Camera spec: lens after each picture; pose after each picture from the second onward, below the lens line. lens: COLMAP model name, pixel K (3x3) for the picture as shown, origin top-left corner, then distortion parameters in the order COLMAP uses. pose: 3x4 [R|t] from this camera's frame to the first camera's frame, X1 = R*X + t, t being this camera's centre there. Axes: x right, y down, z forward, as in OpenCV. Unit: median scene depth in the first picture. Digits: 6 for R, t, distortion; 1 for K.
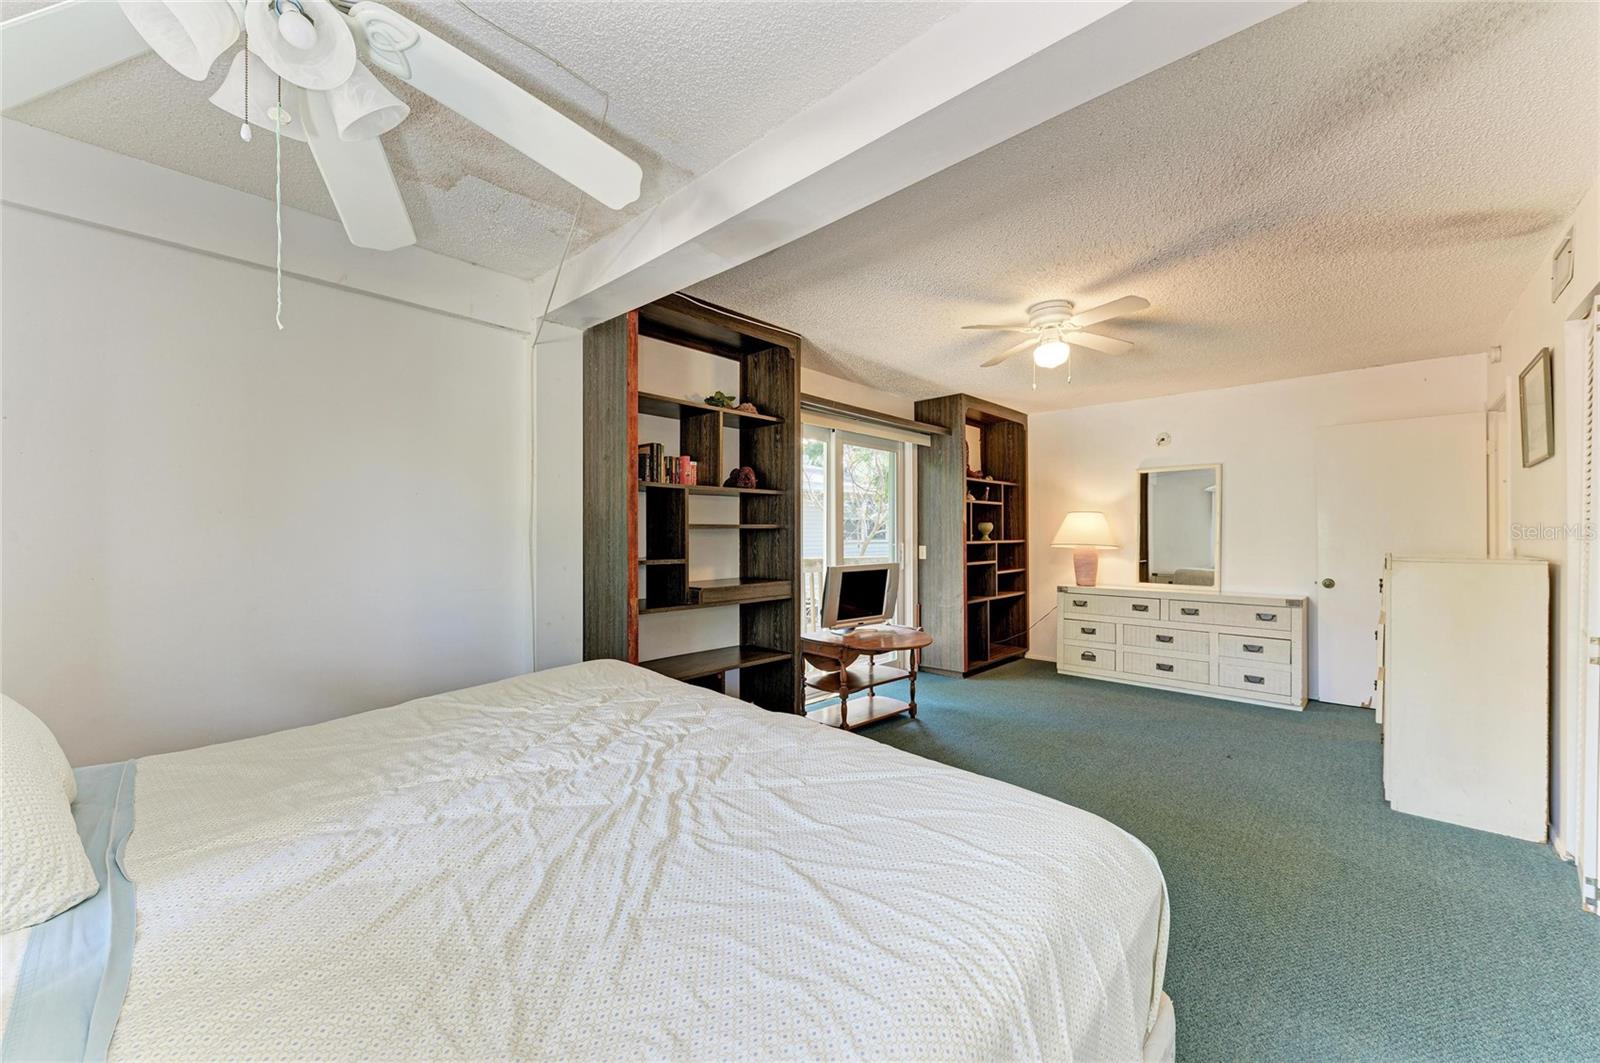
lens RADIAL K [[601.8, 0, 802.1], [0, 601.8, 533.7], [0, 0, 1]] dist [0.010168, -0.000141]
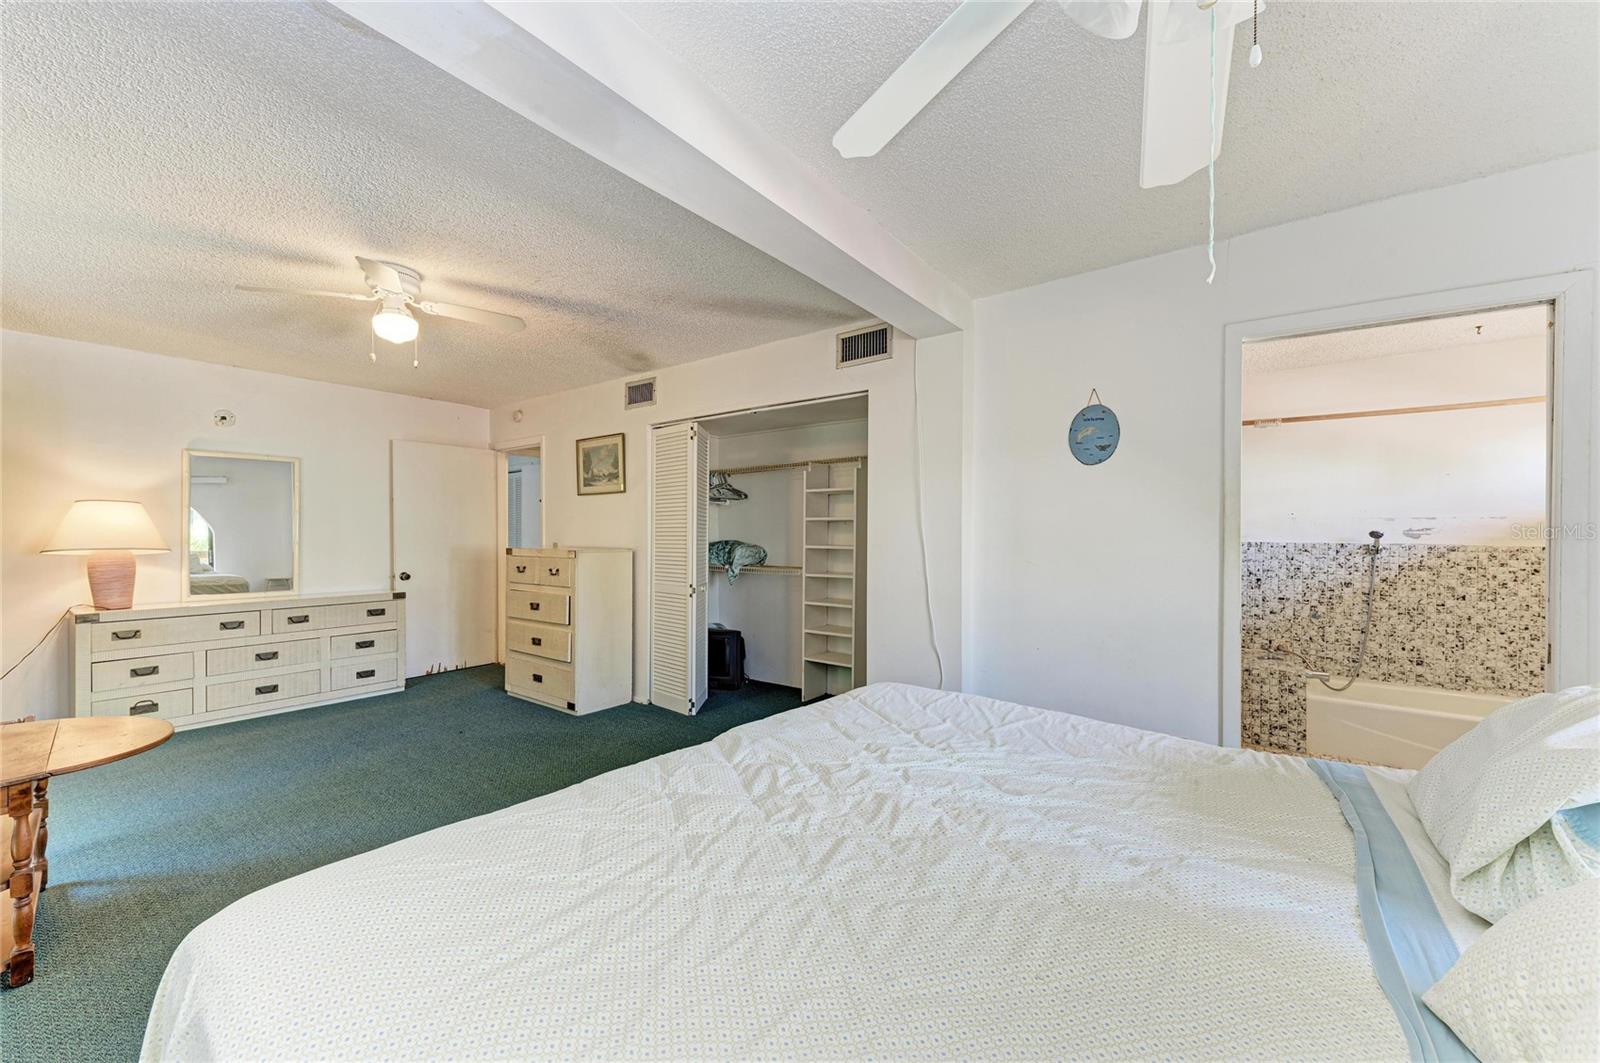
lens RADIAL K [[601.8, 0, 800.7], [0, 601.8, 535.7], [0, 0, 1]] dist [0.010168, -0.000141]
pose [[-0.091167, -0.004166, 0.995827, -0.353551], [-0.004993, 0.999981, 0.003726, -0.003908], [-0.995823, -0.004633, -0.091186, 0.355427]]
